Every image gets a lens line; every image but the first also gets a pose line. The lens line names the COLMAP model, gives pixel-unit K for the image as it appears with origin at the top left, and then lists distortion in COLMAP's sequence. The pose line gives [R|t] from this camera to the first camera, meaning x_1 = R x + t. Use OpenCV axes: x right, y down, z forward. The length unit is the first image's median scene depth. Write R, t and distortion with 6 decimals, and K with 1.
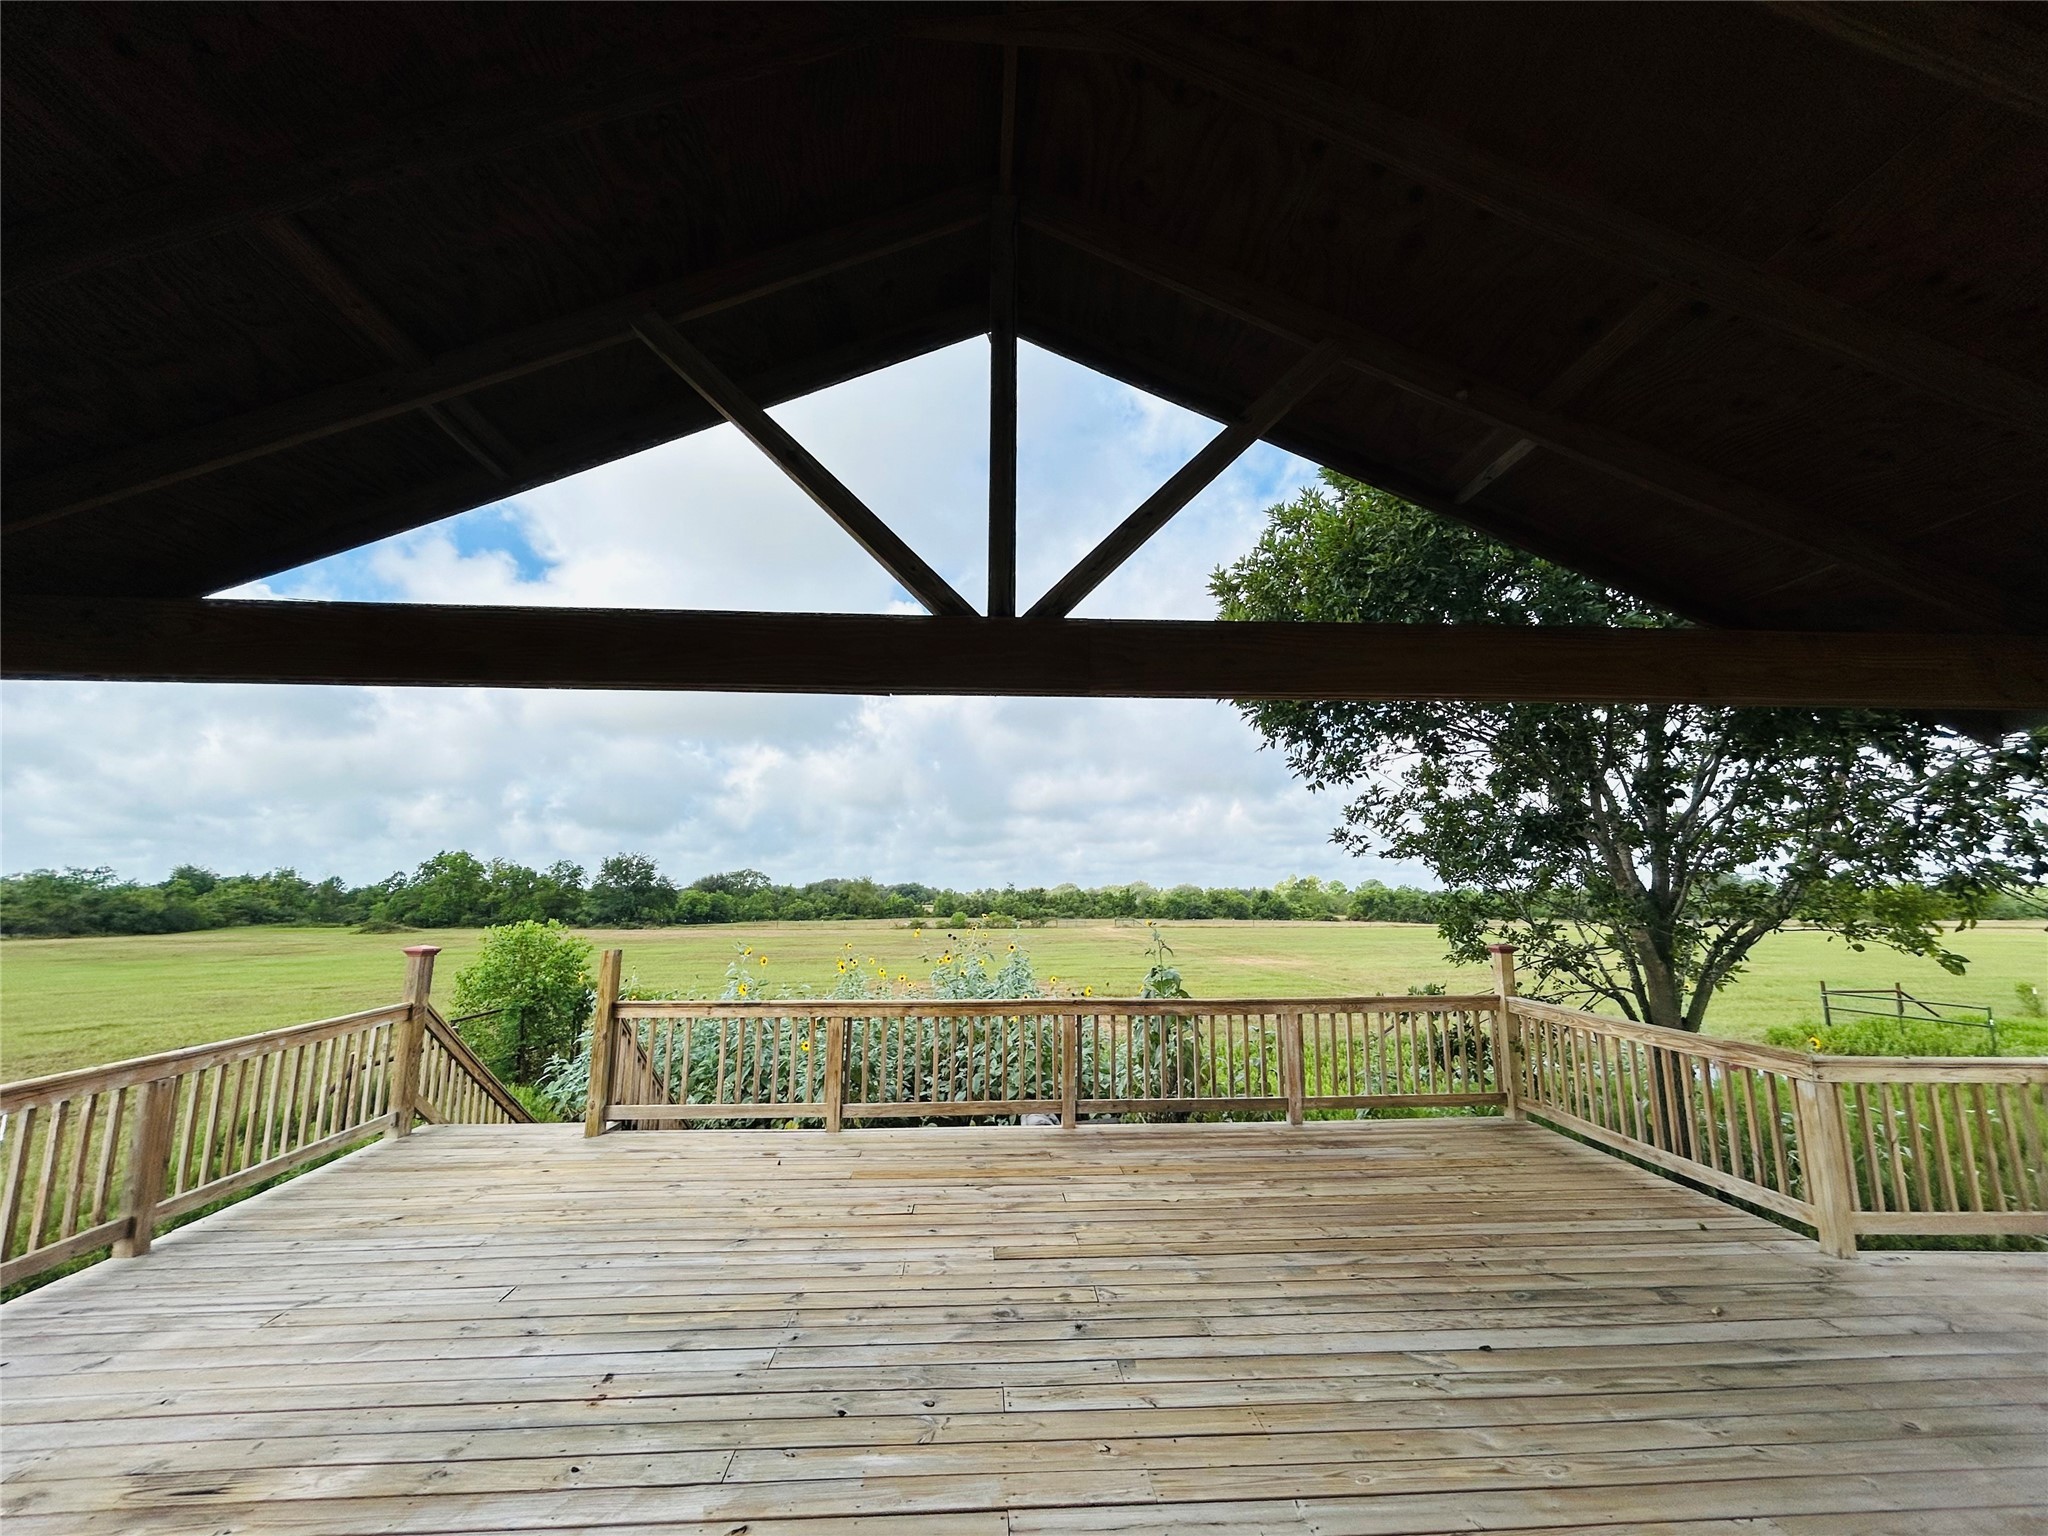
lens RADIAL K [[824.1, 0, 1024.0], [0, 824.1, 768.0], [0, 0, 1]] dist [0.000920, -0.000034]
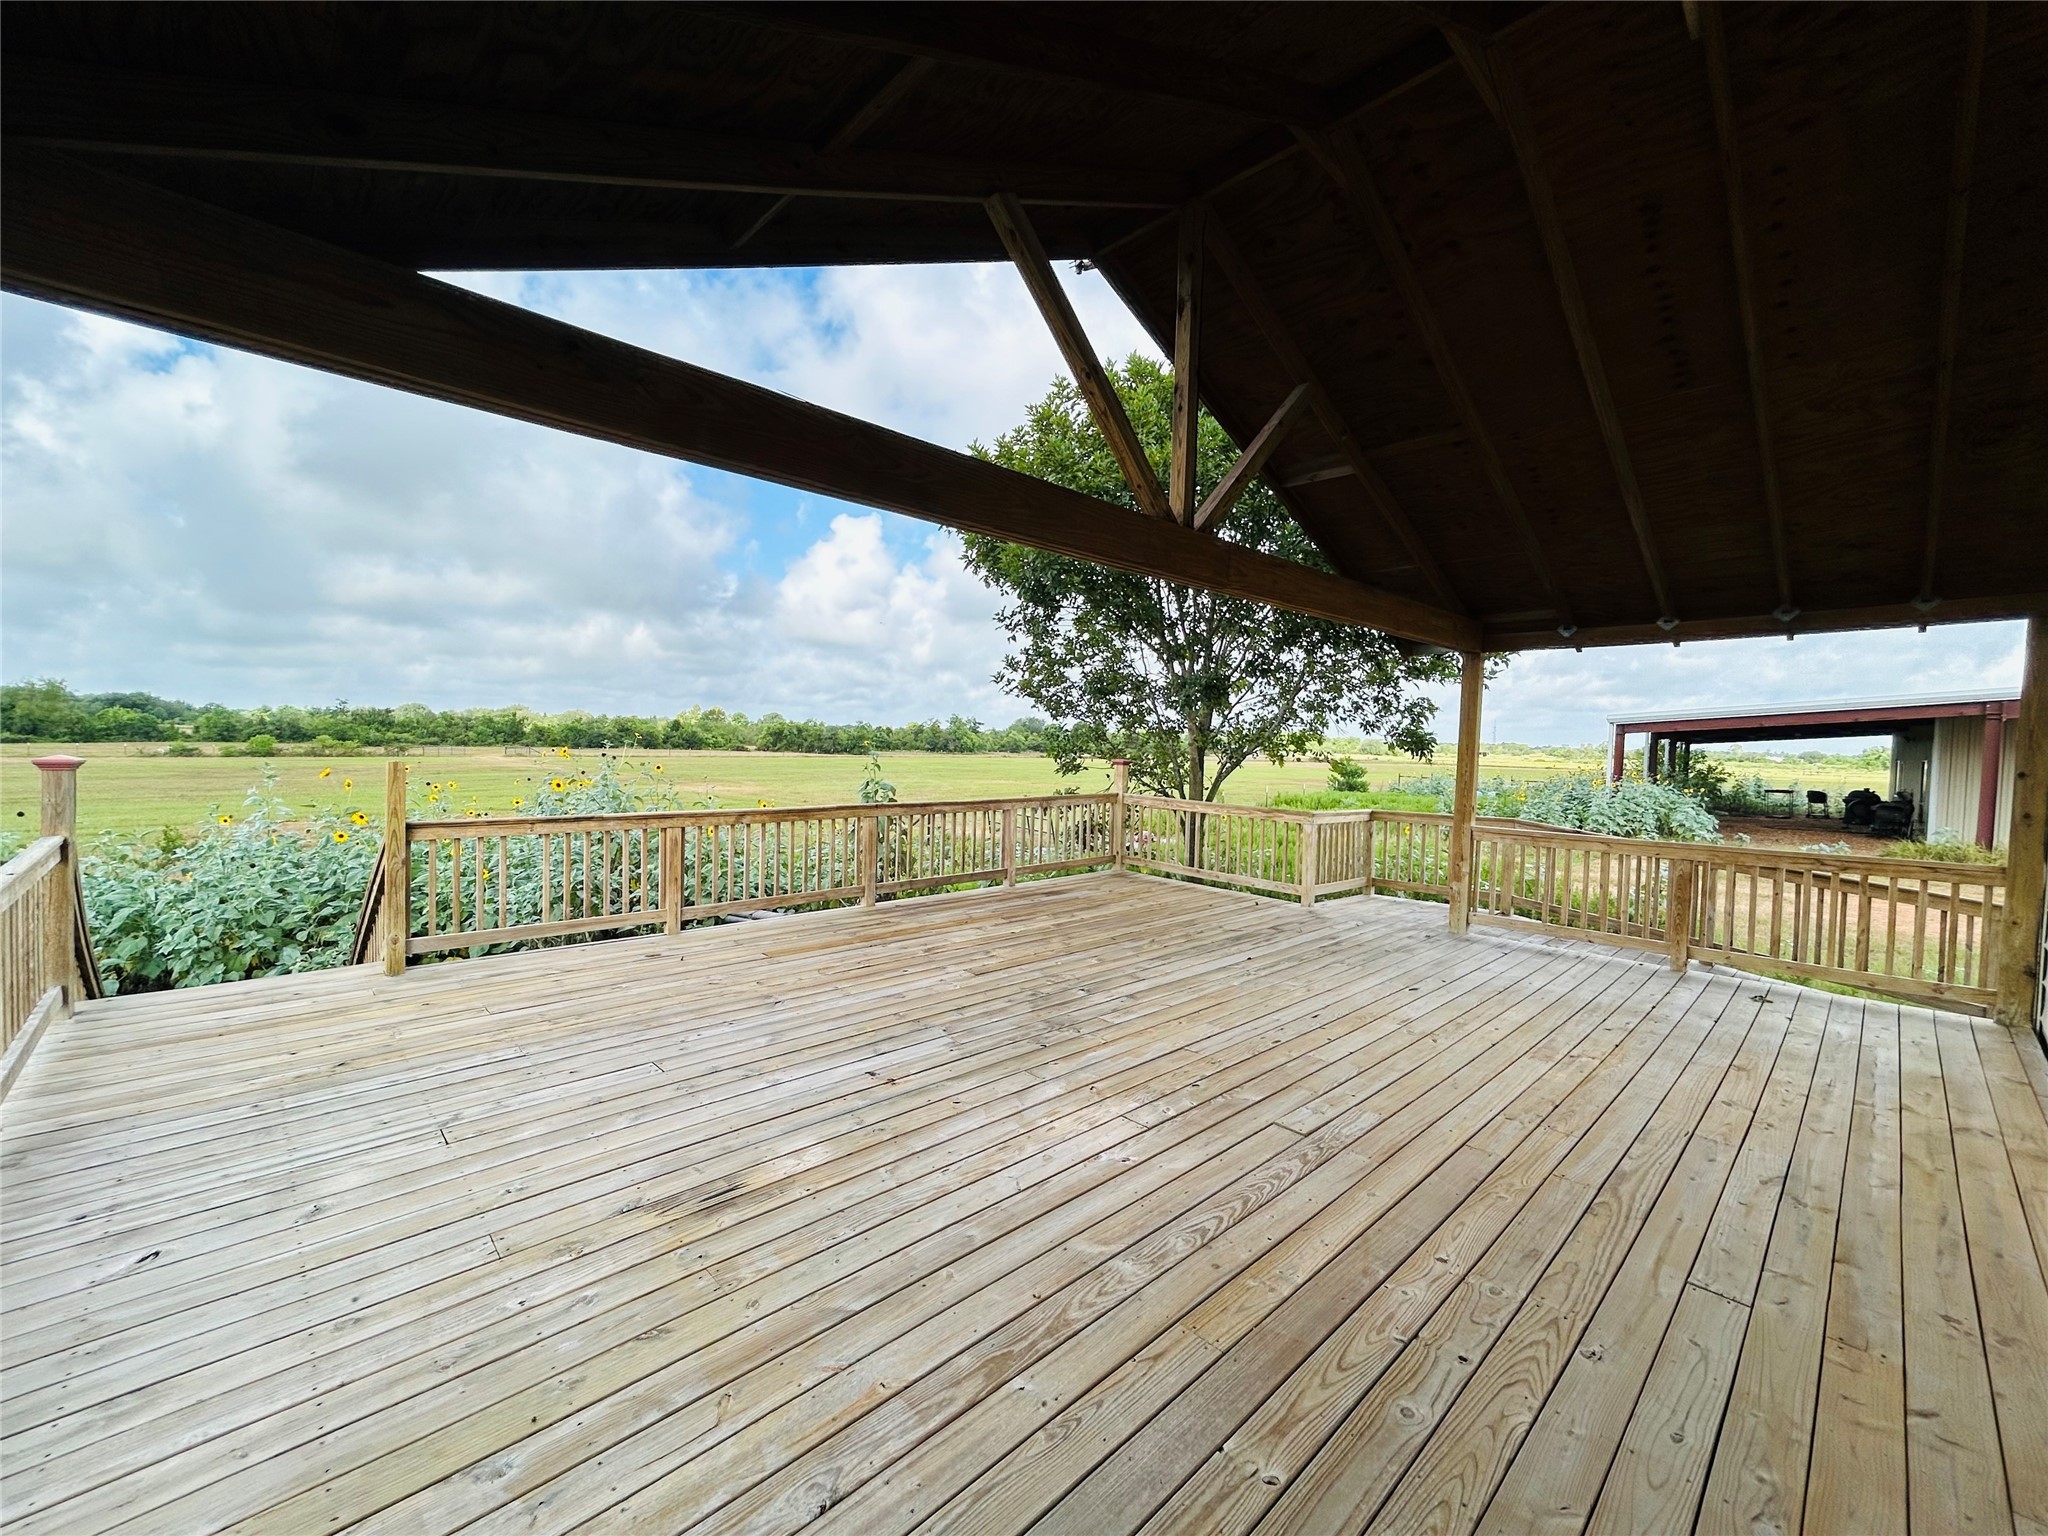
lens RADIAL K [[824.1, 0, 1024.0], [0, 824.1, 768.0], [0, 0, 1]] dist [0.000920, -0.000034]
pose [[0.770973, -0.004840, 0.636850, -0.738264], [-0.124096, 0.979662, 0.157677, 0.027091], [-0.624661, -0.200596, 0.754692, -0.014165]]
